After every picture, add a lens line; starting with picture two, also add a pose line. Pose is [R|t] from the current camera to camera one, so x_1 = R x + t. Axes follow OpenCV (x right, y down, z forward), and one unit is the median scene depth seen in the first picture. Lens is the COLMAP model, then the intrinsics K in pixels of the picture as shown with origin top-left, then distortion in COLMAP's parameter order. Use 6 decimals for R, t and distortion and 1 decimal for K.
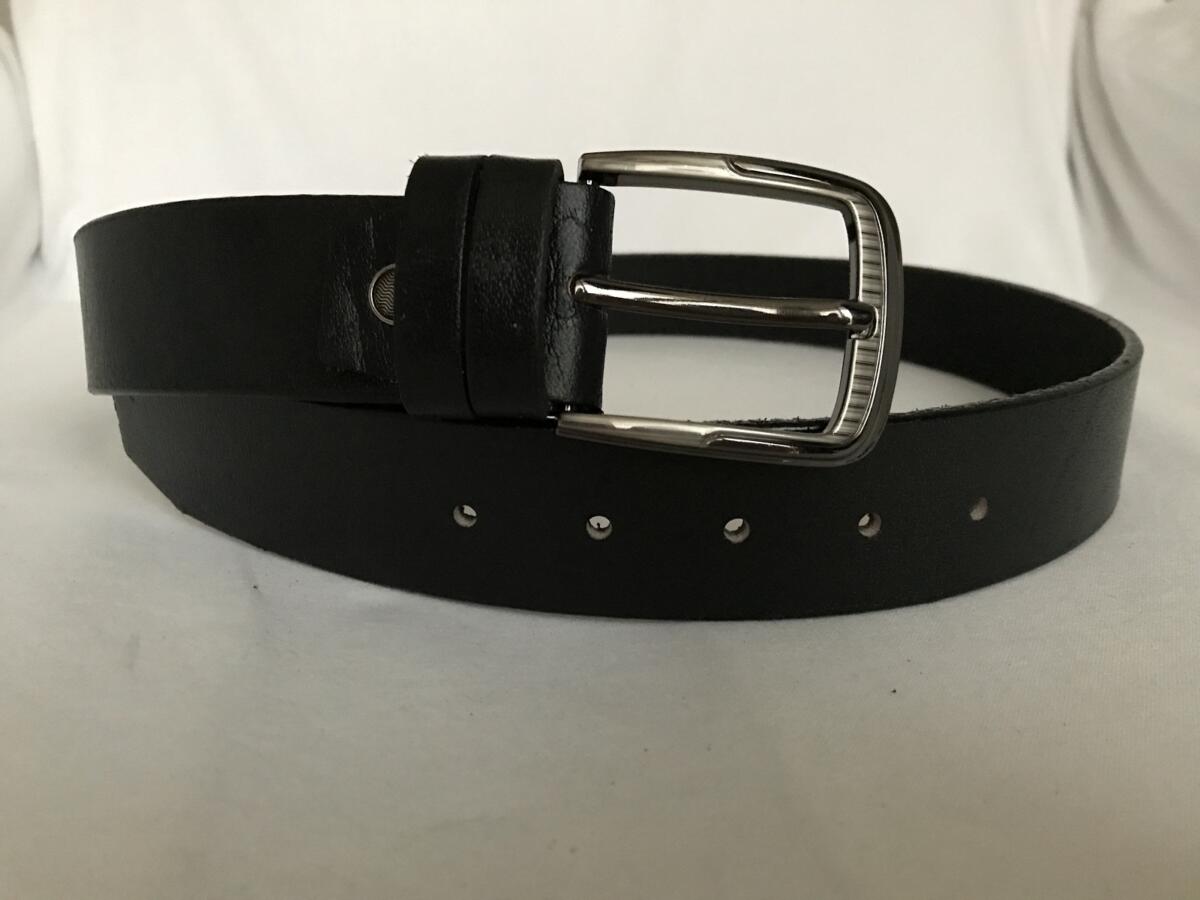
lens RADIAL K [[1048.3, 0, 600.0], [0, 1048.3, 450.0], [0, 0, 1]] dist [0.005884, -0.101819]
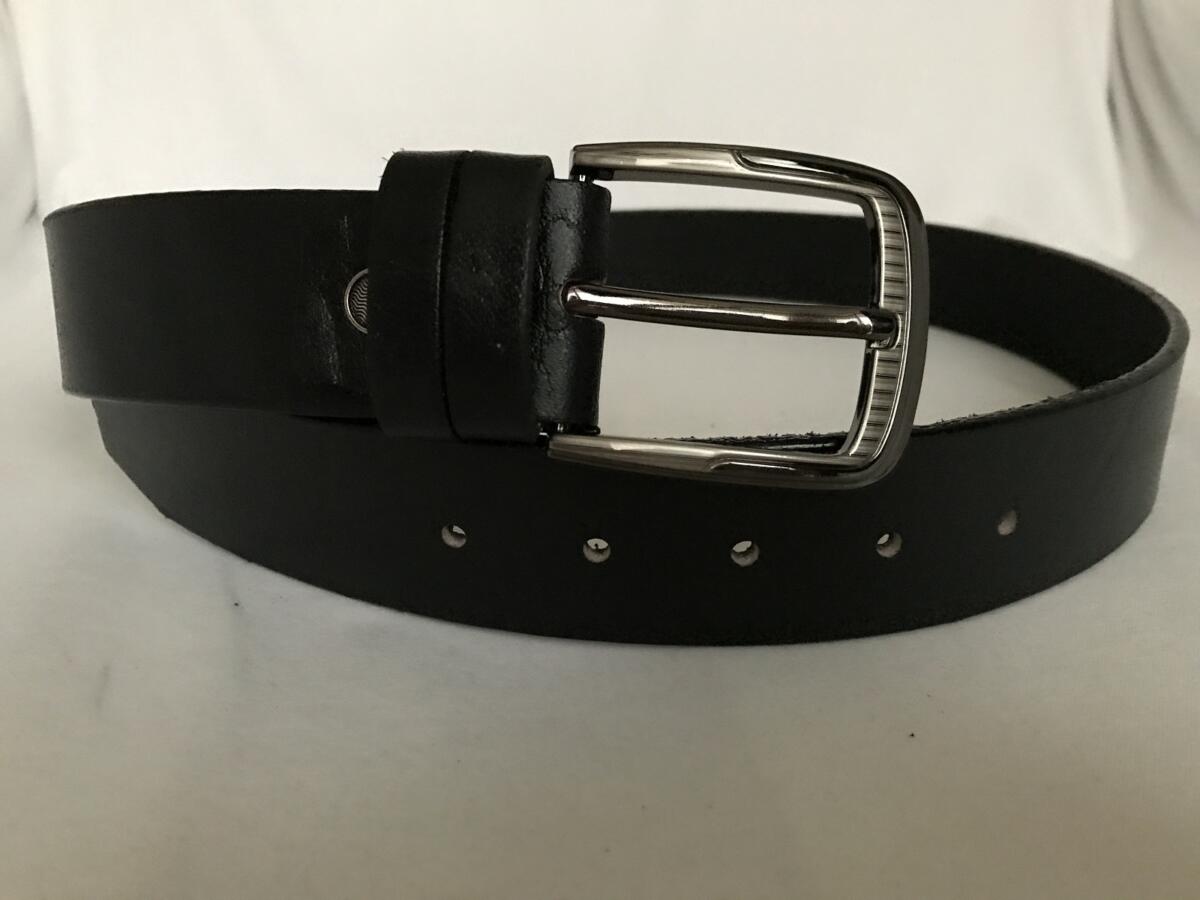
lens RADIAL K [[1048.3, 0, 600.0], [0, 1048.3, 450.0], [0, 0, 1]] dist [0.005884, -0.101819]
pose [[0.999713, -0.004123, -0.023611, 0.025534], [0.005764, 0.997542, 0.069836, -0.083263], [0.023265, -0.069952, 0.997279, 0.080300]]
